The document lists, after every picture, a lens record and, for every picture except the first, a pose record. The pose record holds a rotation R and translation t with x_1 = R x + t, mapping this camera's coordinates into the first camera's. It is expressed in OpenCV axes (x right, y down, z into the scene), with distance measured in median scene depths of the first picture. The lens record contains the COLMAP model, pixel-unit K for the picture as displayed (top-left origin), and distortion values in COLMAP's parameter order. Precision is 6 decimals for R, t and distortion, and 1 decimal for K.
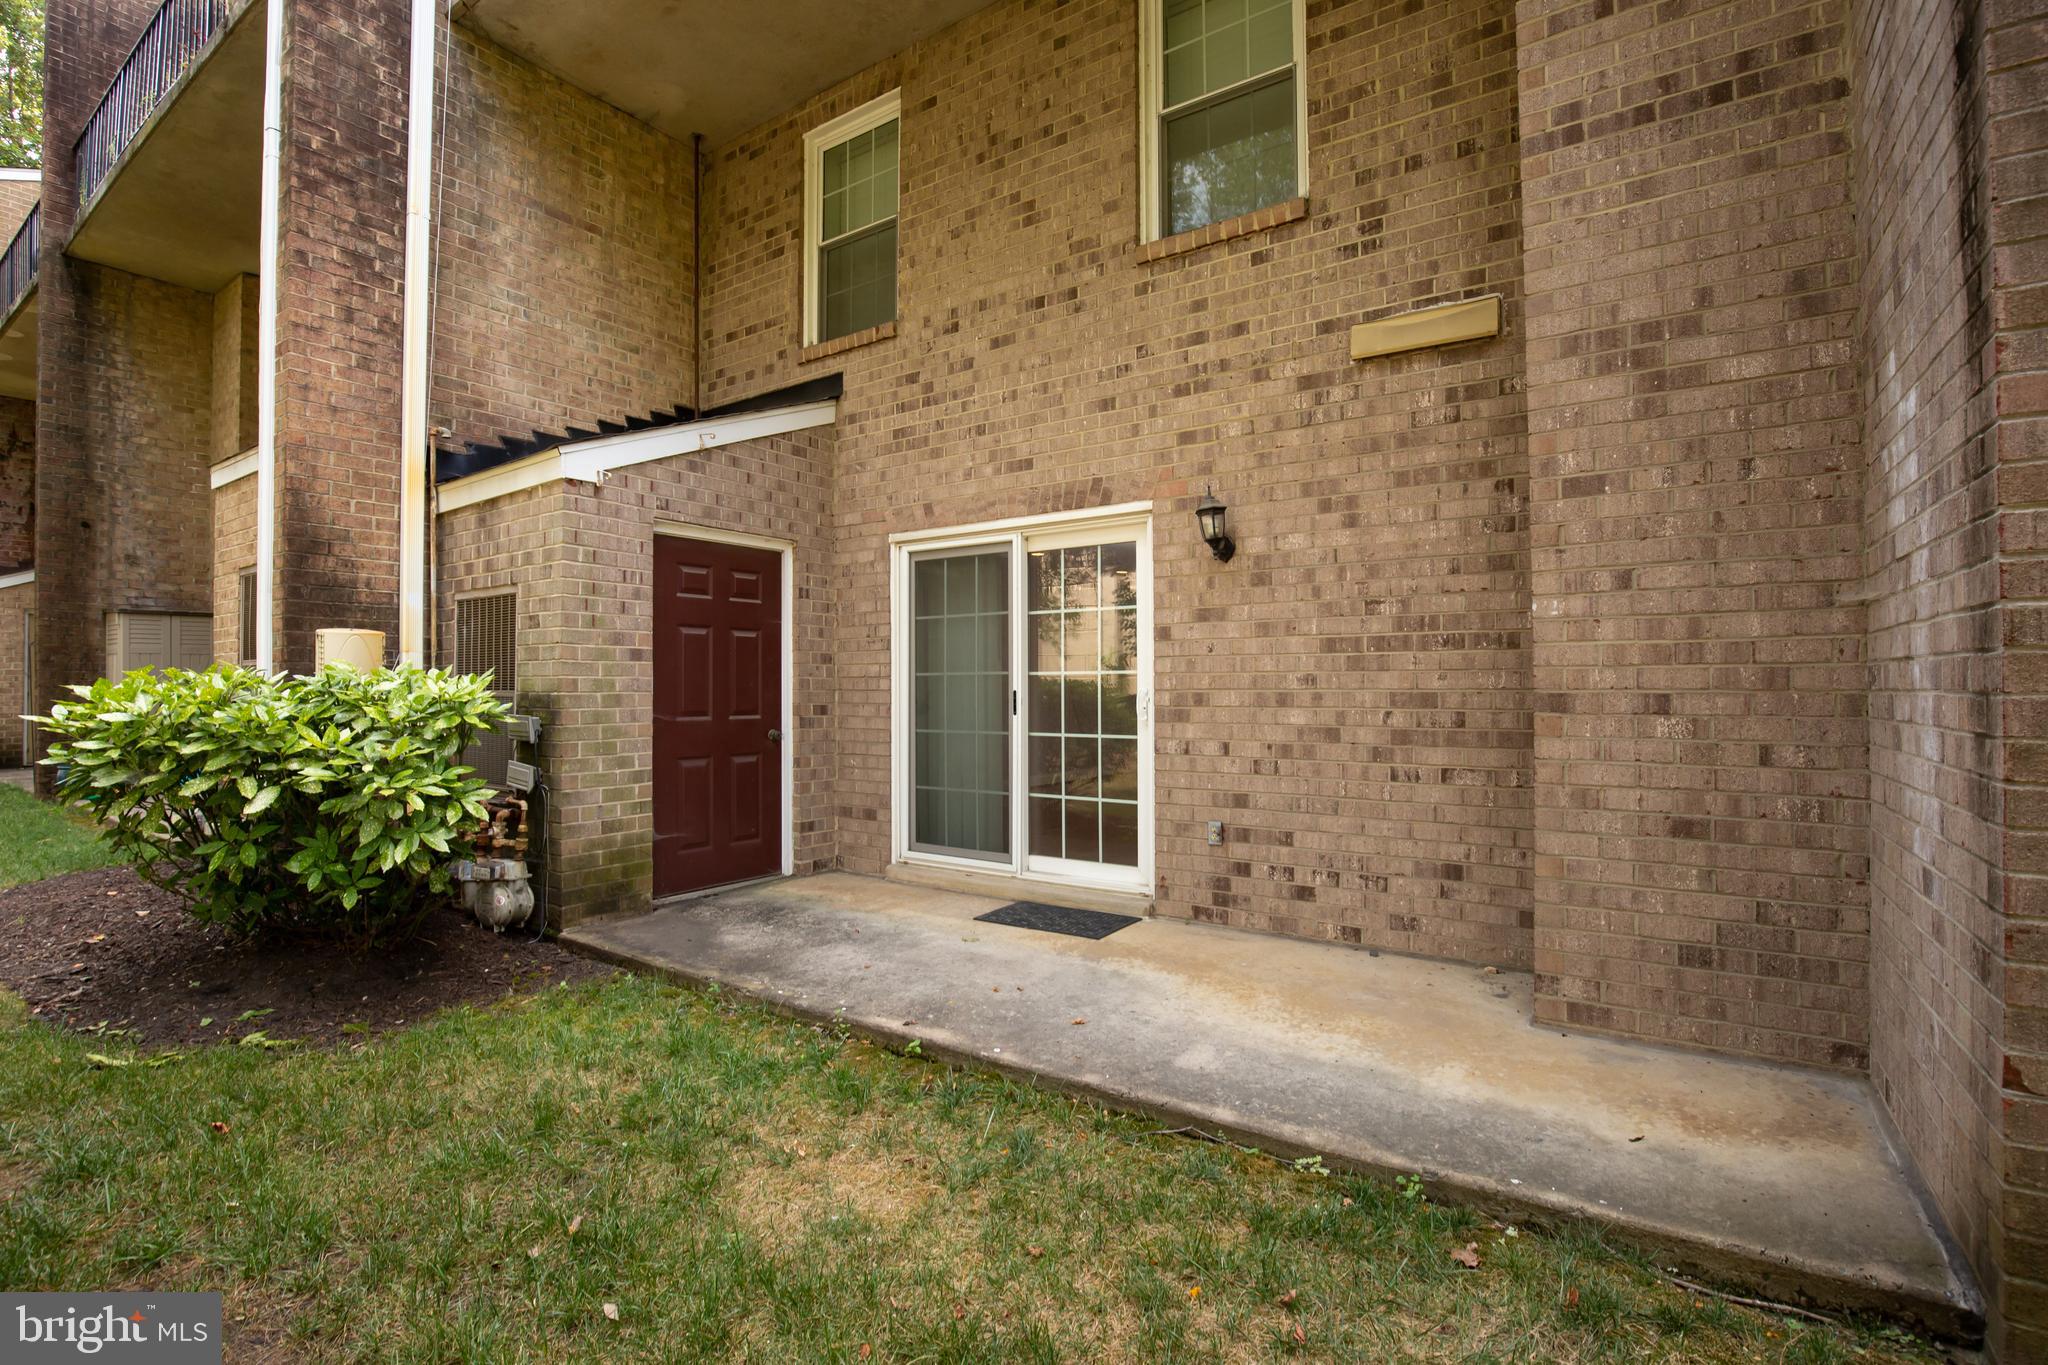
lens RADIAL K [[962.5, 0, 1039.1], [0, 962.5, 677.1], [0, 0, 1]] dist [-0.038795, 0.006466]
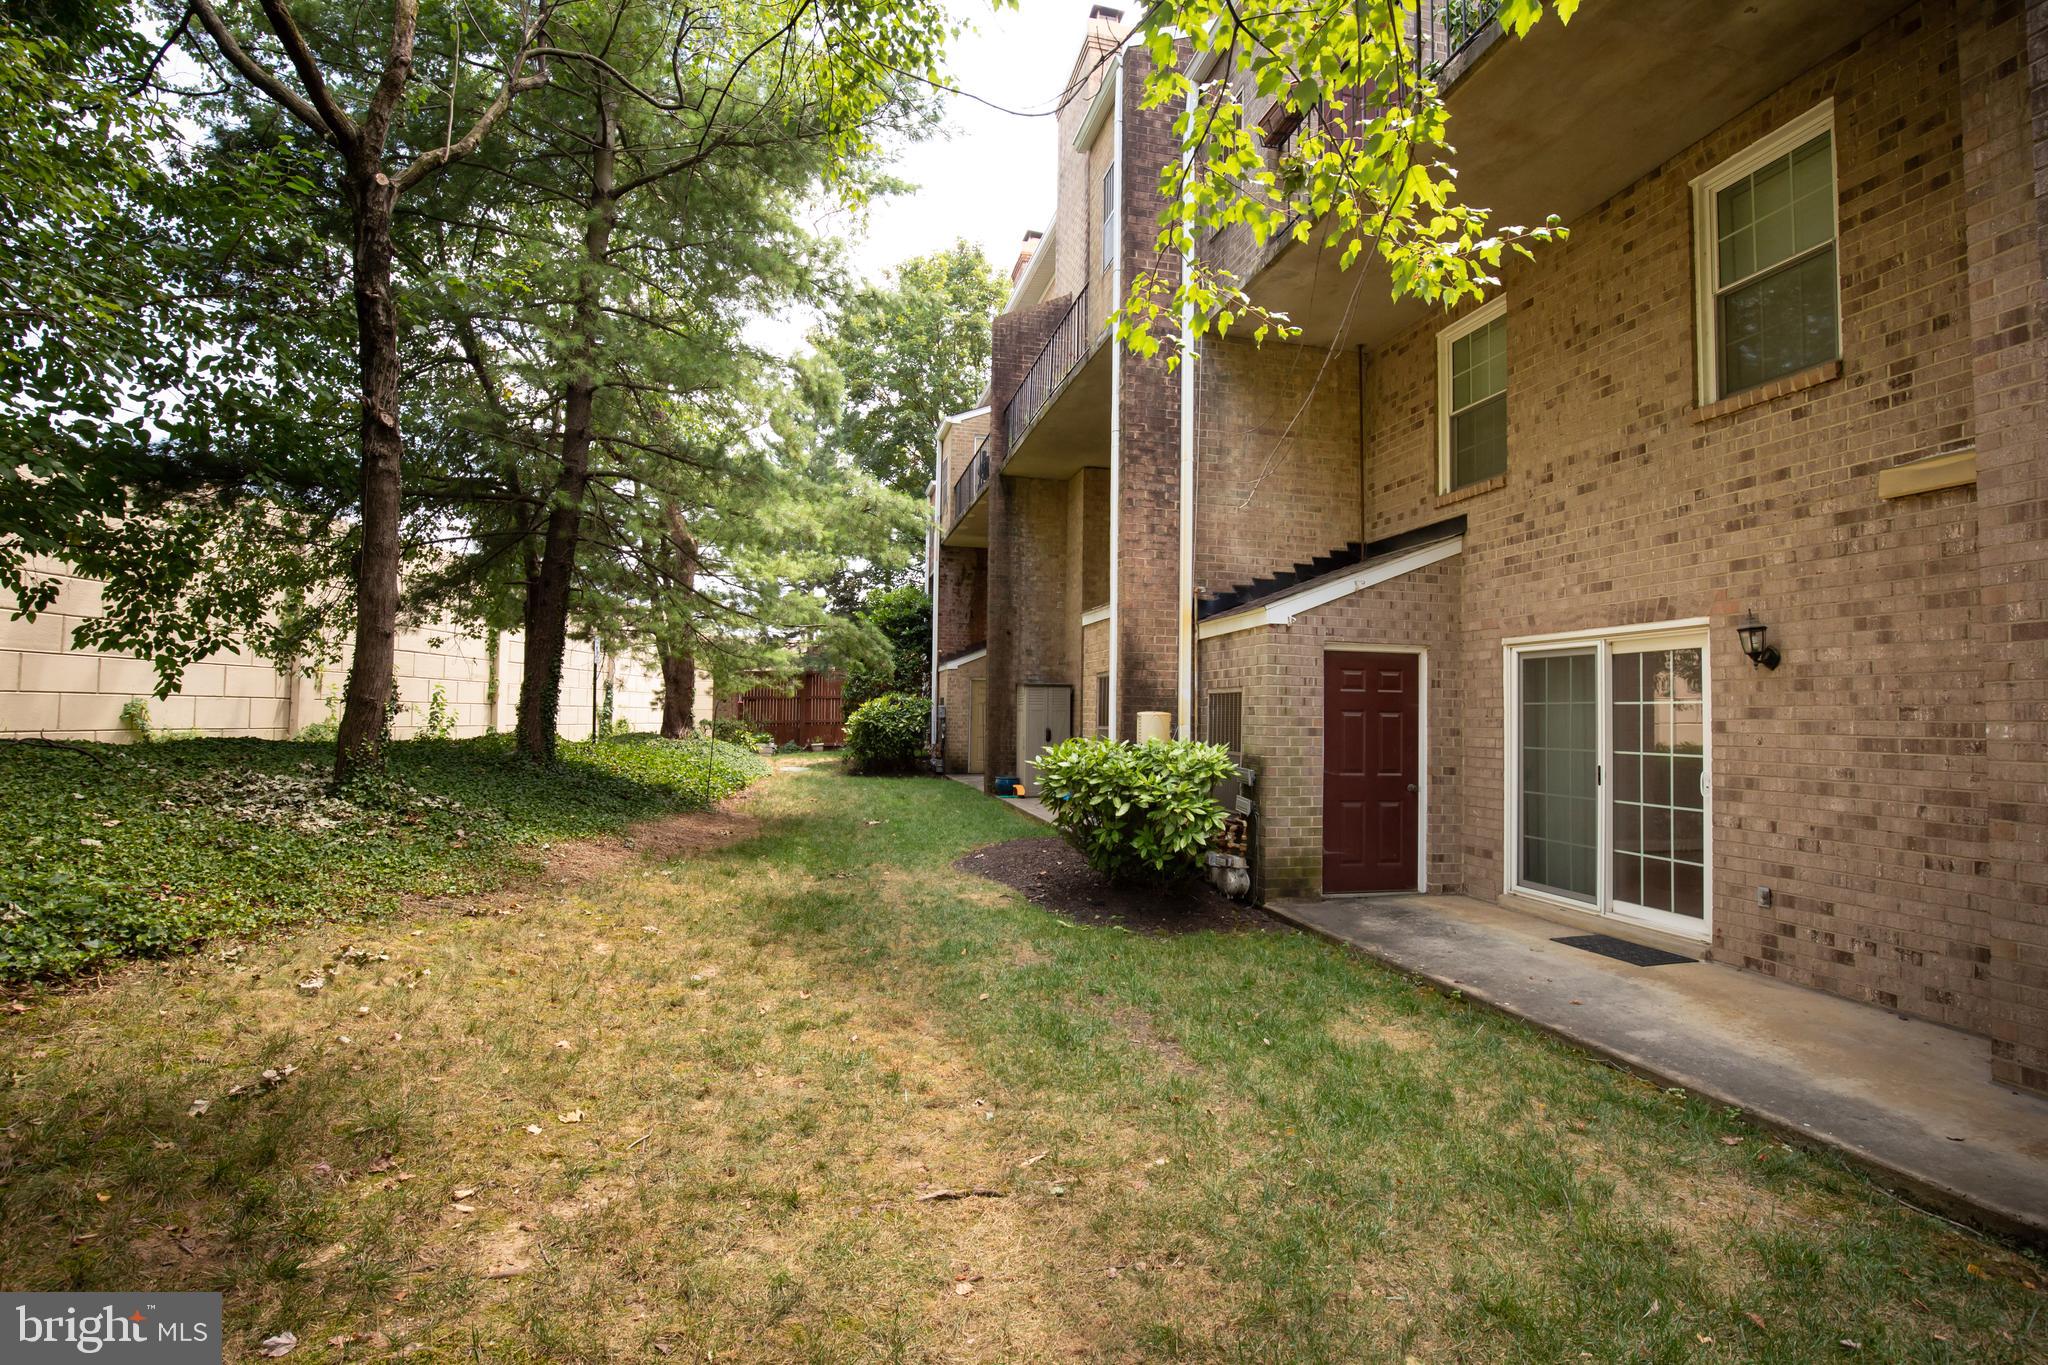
lens RADIAL K [[963.1, 0, 1029.6], [0, 963.1, 670.1], [0, 0, 1]] dist [-0.039681, 0.008051]
pose [[0.746931, -0.013889, -0.664756, 0.282634], [-0.013346, 0.999267, -0.035873, -0.064752], [0.664767, 0.035667, 0.746199, -0.486607]]
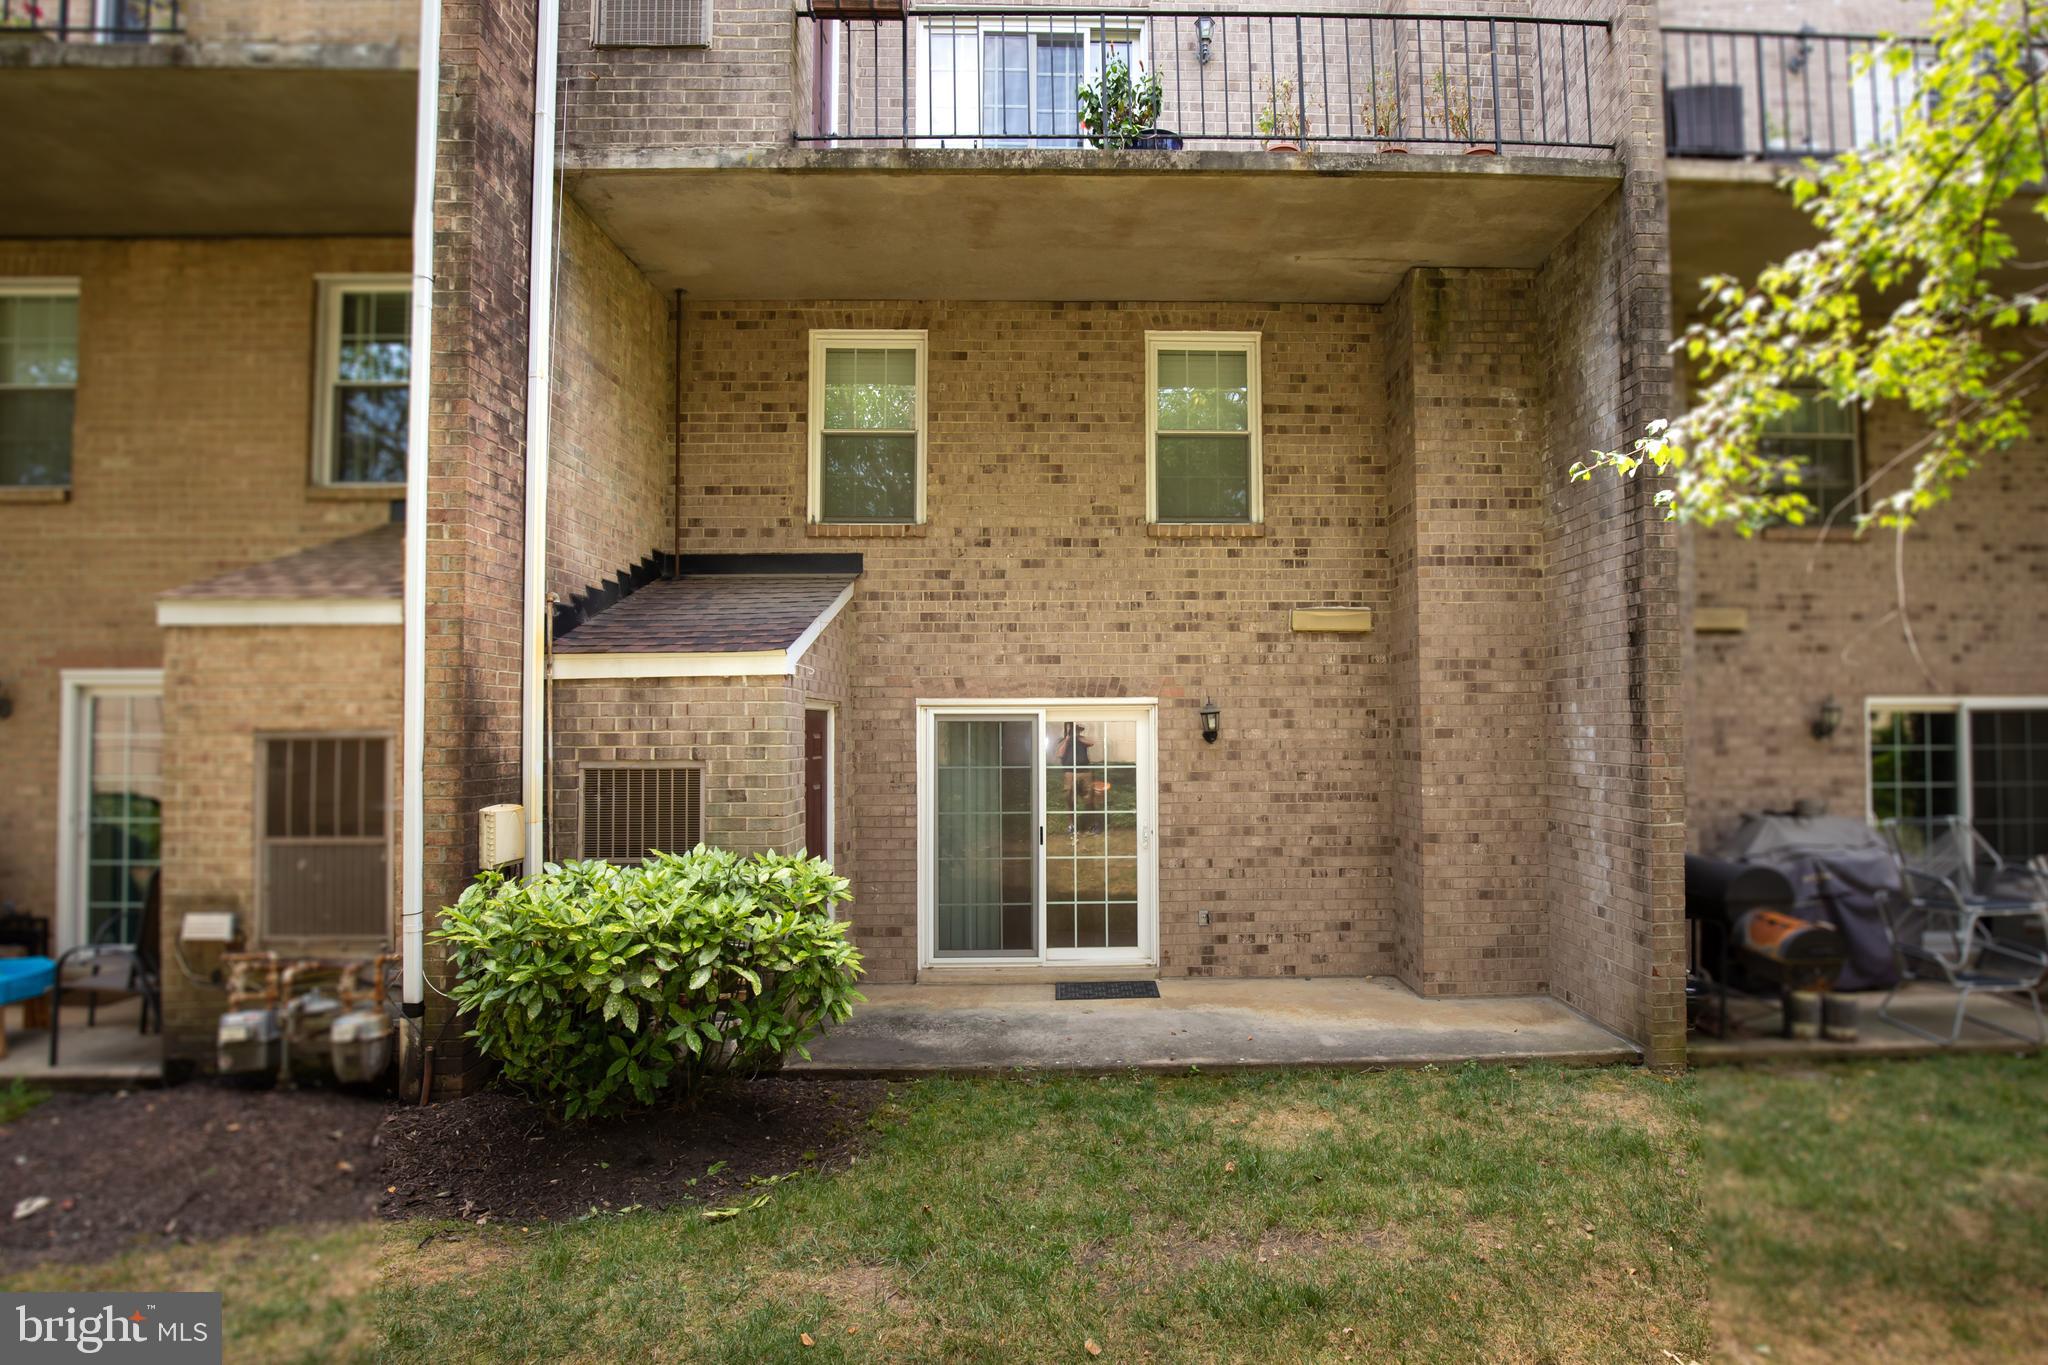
lens RADIAL K [[1013.2, 0, 1162.4], [0, 1013.2, 694.9], [0, 0, 1]] dist [-0.031858, 0.000128]
pose [[0.788540, 0.024373, 0.614500, -0.881431], [-0.007586, 0.999524, -0.029911, -0.148159], [-0.614936, 0.018925, 0.788350, -0.254220]]
